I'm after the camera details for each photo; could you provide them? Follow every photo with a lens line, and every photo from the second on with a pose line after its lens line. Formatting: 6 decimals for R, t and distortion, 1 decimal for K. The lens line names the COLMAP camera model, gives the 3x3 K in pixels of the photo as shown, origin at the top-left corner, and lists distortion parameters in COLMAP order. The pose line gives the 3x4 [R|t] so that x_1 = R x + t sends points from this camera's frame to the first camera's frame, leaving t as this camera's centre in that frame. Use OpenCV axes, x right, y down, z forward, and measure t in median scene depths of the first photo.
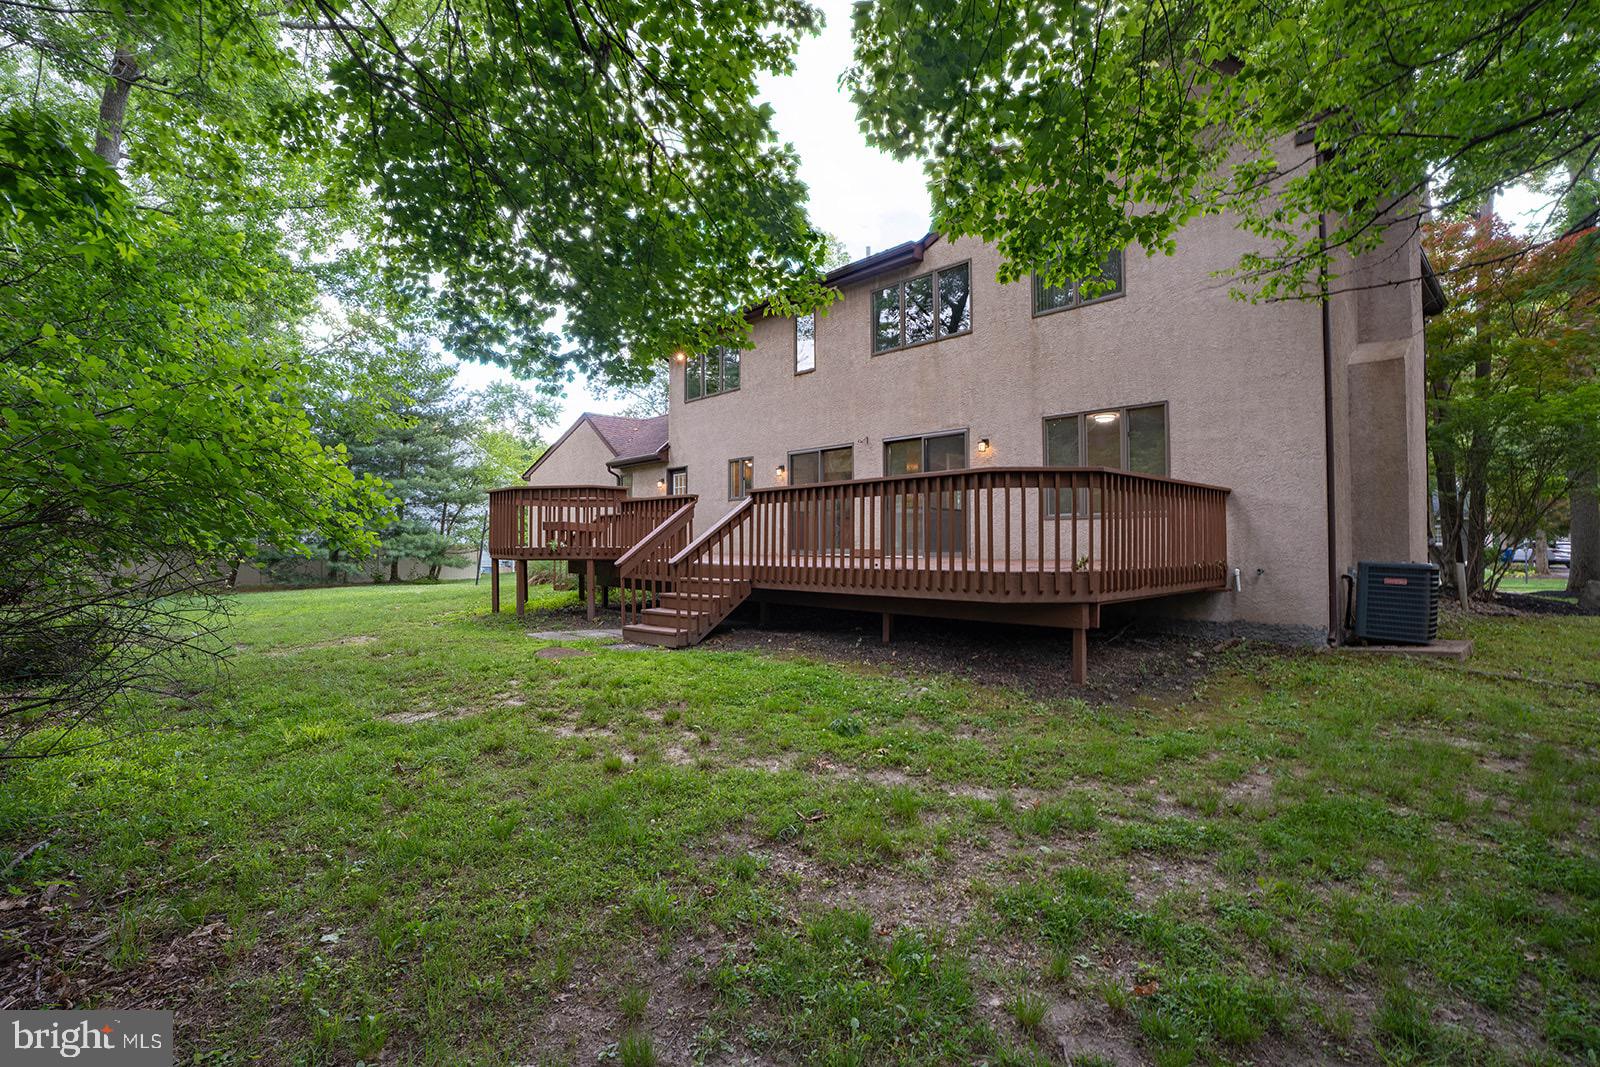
lens RADIAL K [[738.4, 0, 798.7], [0, 738.4, 534.2], [0, 0, 1]] dist [-0.083018, 0.029559]
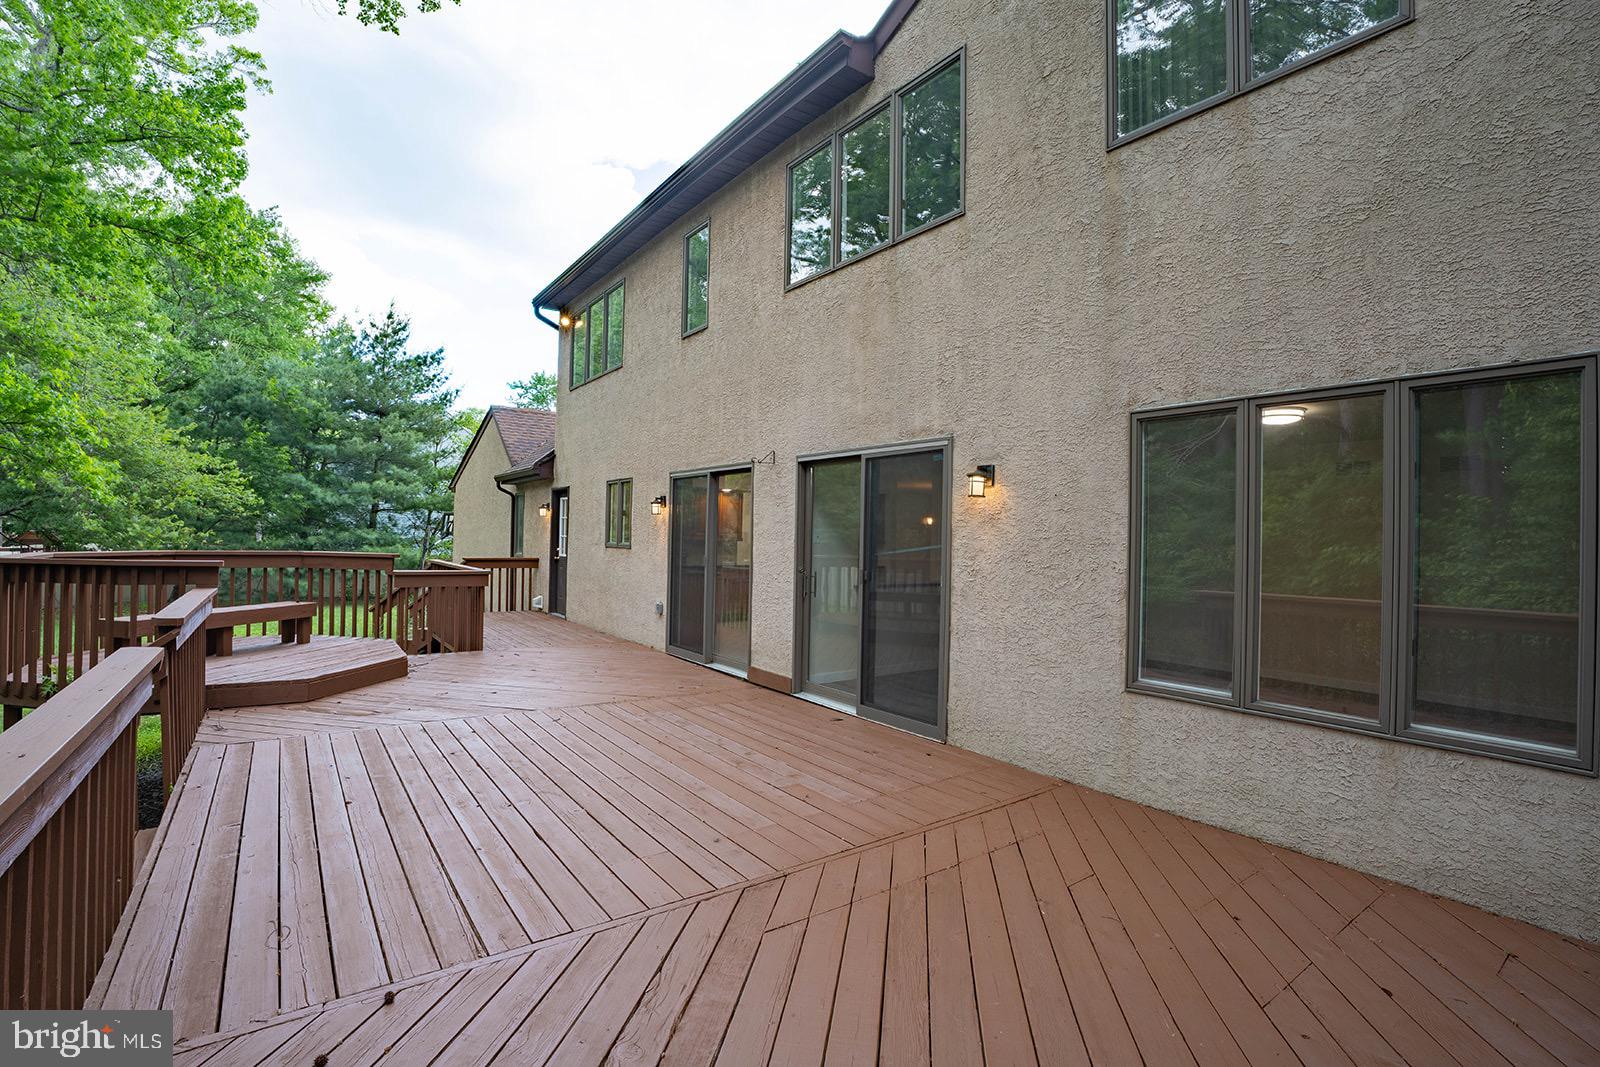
lens RADIAL K [[738.4, 0, 798.7], [0, 738.4, 534.2], [0, 0, 1]] dist [-0.083018, 0.029559]
pose [[0.993061, 0.015773, -0.116537, 0.173561], [-0.014468, 0.999823, 0.012033, -0.082861], [0.116706, -0.010264, 0.993113, 0.509788]]
